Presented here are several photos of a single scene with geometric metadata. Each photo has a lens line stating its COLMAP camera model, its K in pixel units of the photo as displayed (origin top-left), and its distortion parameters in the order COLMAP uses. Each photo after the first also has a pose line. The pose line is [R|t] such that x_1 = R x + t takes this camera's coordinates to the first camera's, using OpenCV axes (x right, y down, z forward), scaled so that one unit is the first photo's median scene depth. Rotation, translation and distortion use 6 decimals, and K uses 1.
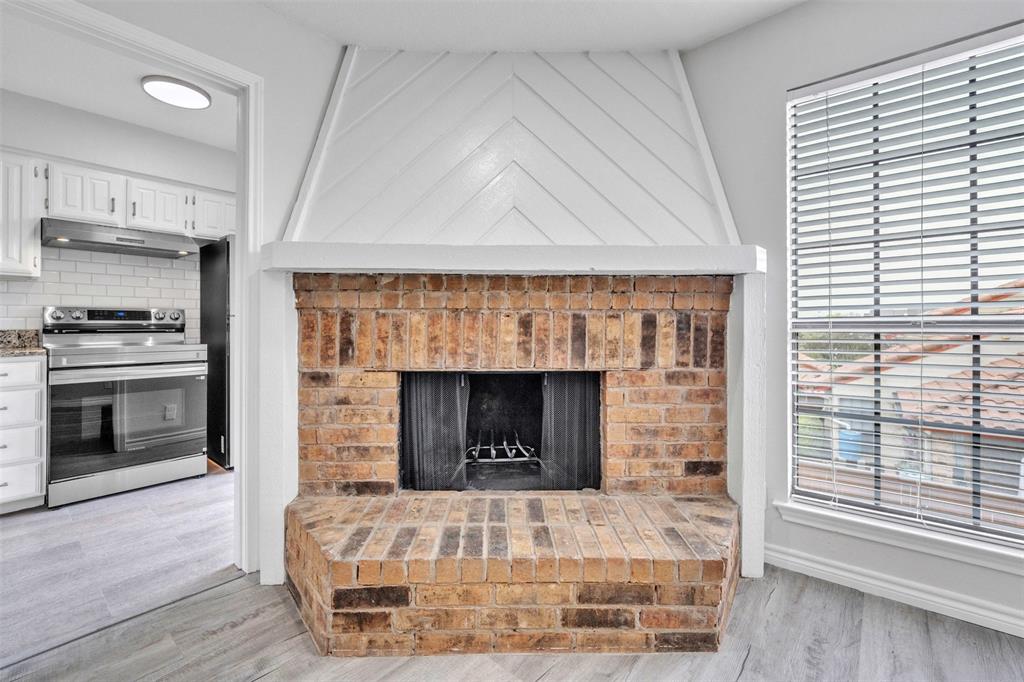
lens RADIAL K [[437.8, 0, 508.7], [0, 437.8, 321.3], [0, 0, 1]] dist [-0.000962, -0.000100]
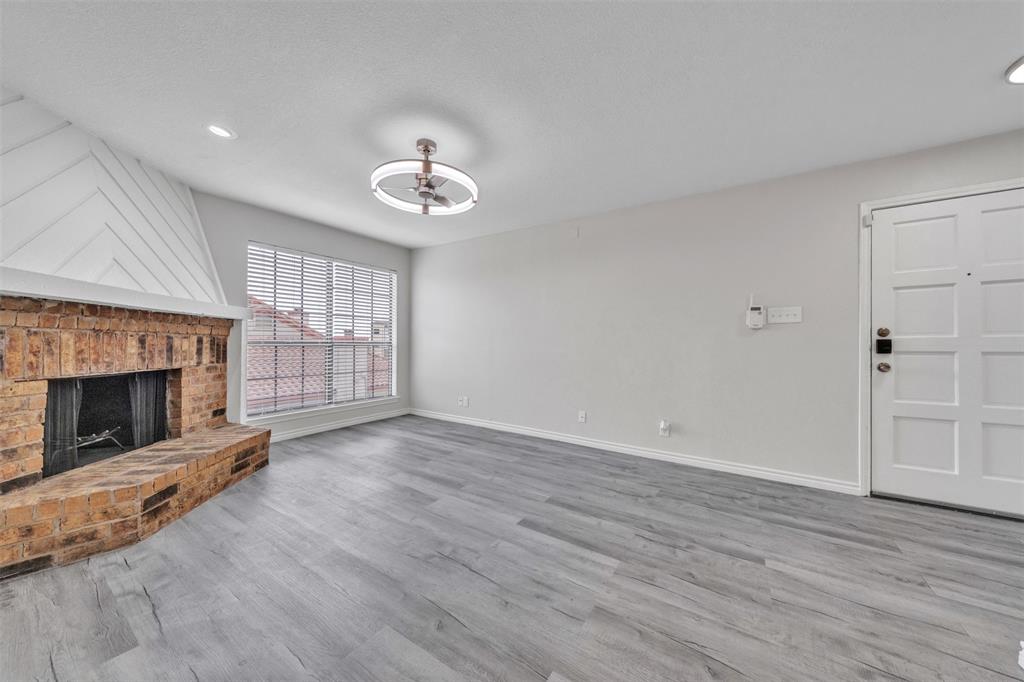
lens RADIAL K [[354.0, 0, 515.9], [0, 354.0, 344.5], [0, 0, 1]] dist [-0.000464, -0.000006]
pose [[-0.121160, -0.000521, 0.992633, -1.381939], [-0.018146, 0.999834, -0.001690, -0.004800], [-0.992467, -0.018217, -0.121150, -0.173151]]
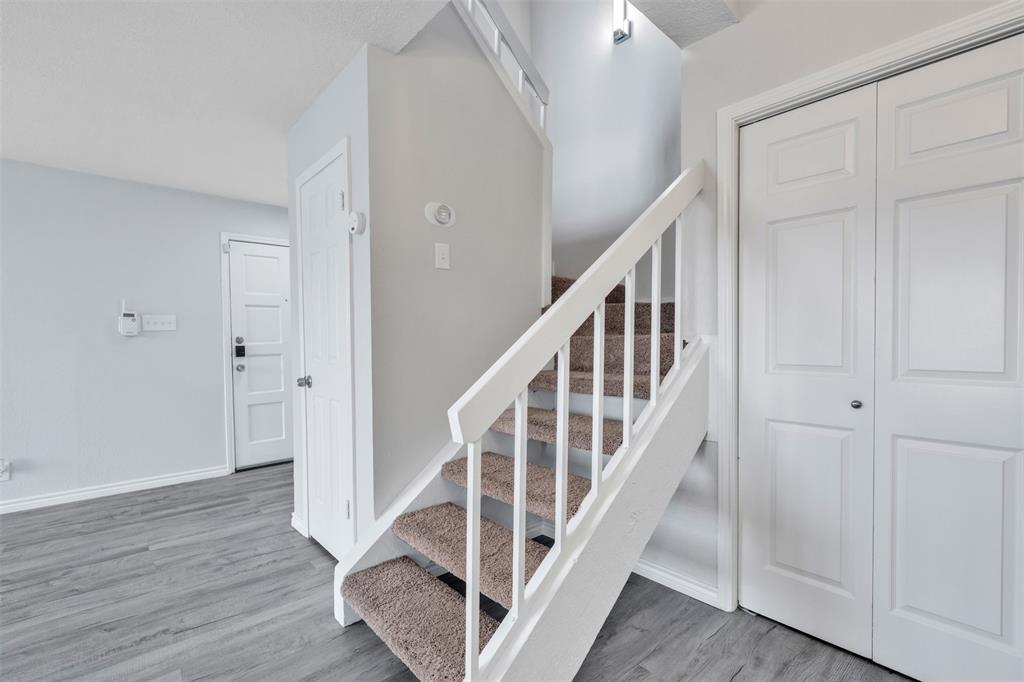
lens RADIAL K [[453.7, 0, 512.3], [0, 453.7, 348.5], [0, 0, 1]] dist [-0.001056, -0.000069]
pose [[-0.989304, 0.006066, 0.145740, -1.812507], [0.008071, 0.999881, 0.013175, -0.055442], [-0.145643, 0.014211, -0.989235, 0.225471]]
